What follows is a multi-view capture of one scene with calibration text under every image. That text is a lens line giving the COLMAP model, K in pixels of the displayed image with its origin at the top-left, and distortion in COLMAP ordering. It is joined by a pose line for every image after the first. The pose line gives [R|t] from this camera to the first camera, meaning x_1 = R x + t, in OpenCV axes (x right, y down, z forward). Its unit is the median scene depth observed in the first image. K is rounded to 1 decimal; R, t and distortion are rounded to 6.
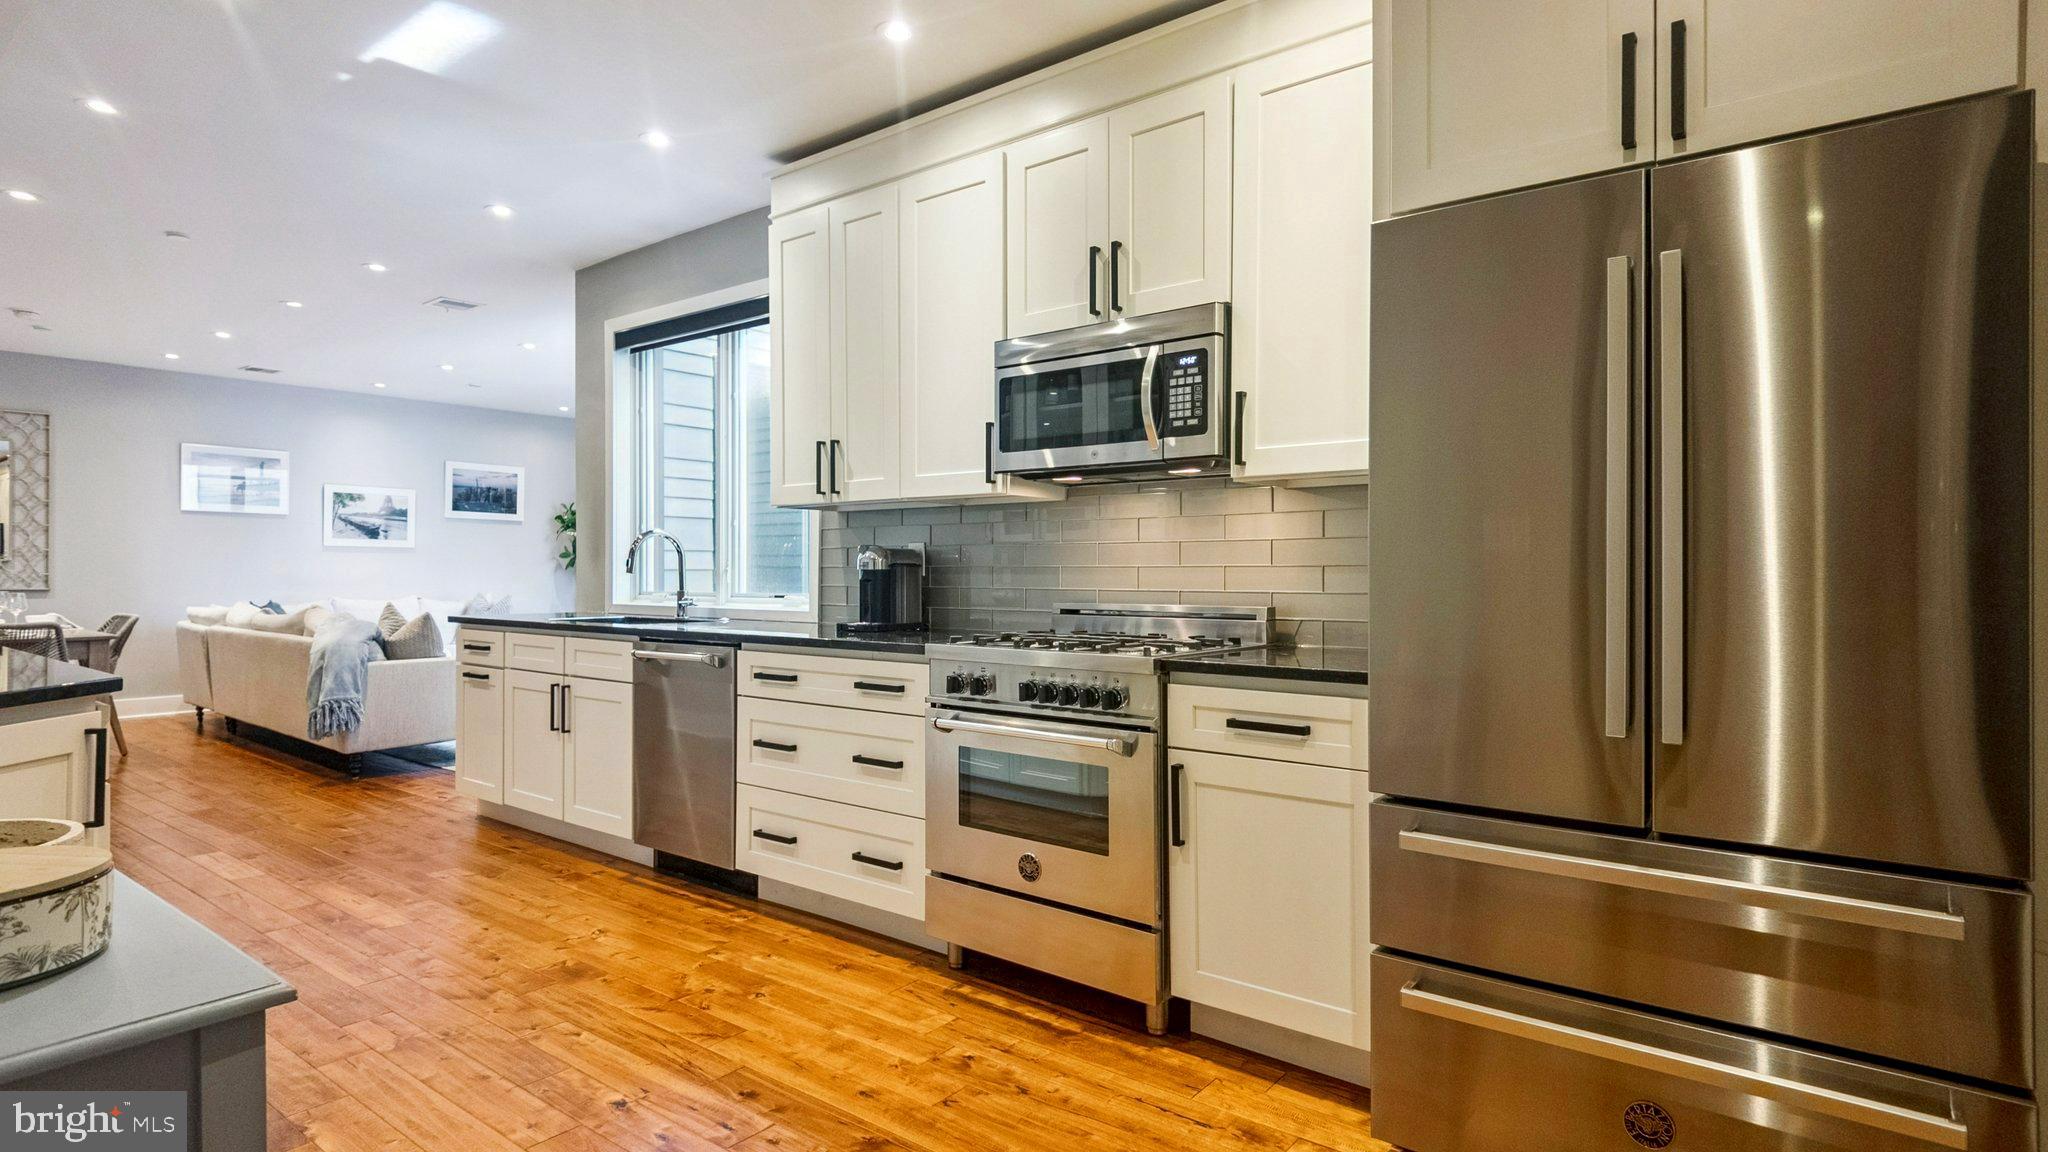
lens RADIAL K [[1063.7, 0, 1060.6], [0, 1063.7, 572.5], [0, 0, 1]] dist [-0.018422, 0.000288]
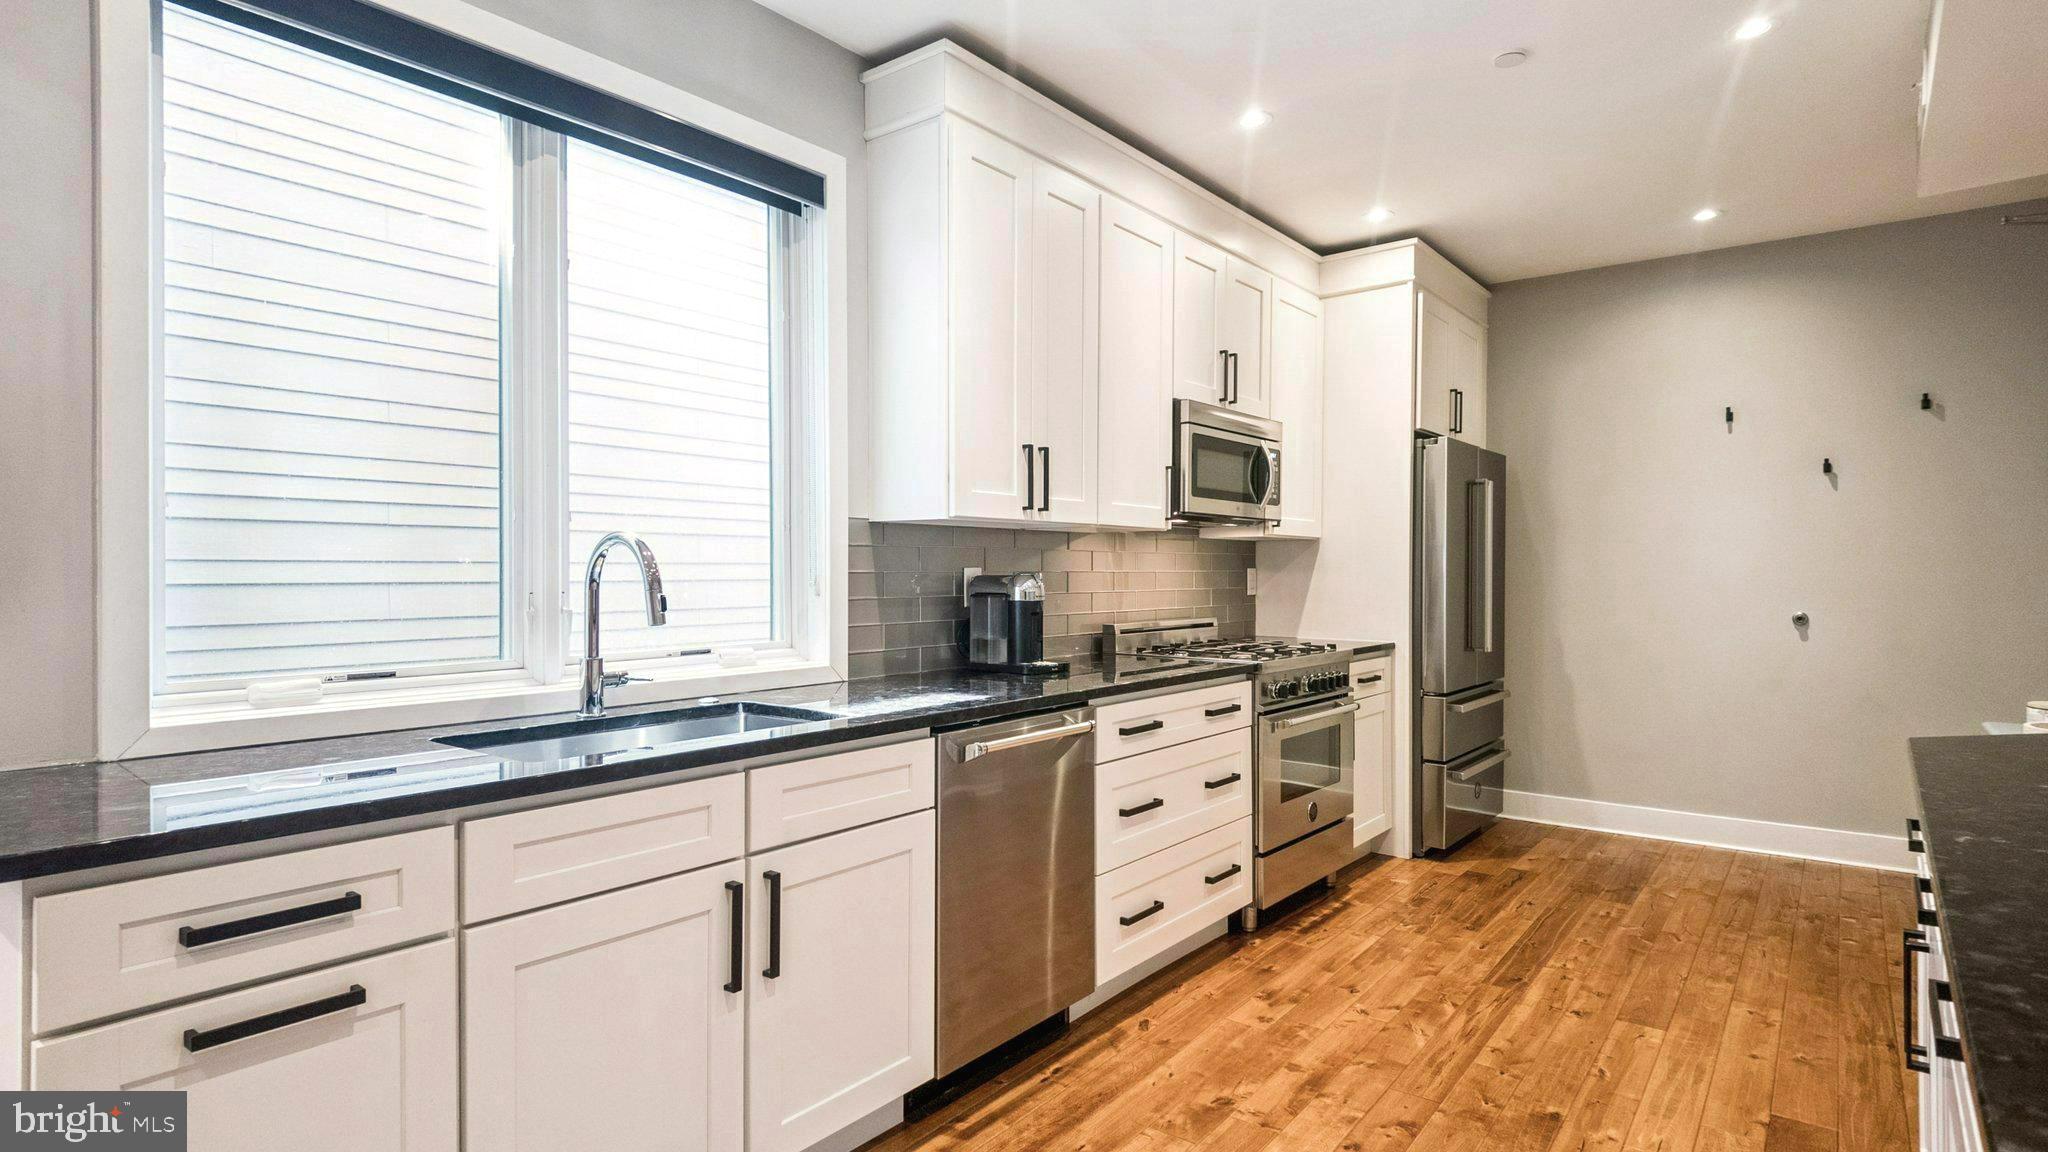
lens RADIAL K [[1076.6, 0, 1024.3], [0, 1076.6, 571.4], [0, 0, 1]] dist [0.044288, -0.028381]
pose [[0.013429, -0.005341, 0.999896, -0.853943], [0.002441, 0.999983, 0.005309, -0.024365], [-0.999907, 0.002370, 0.013442, 0.803450]]
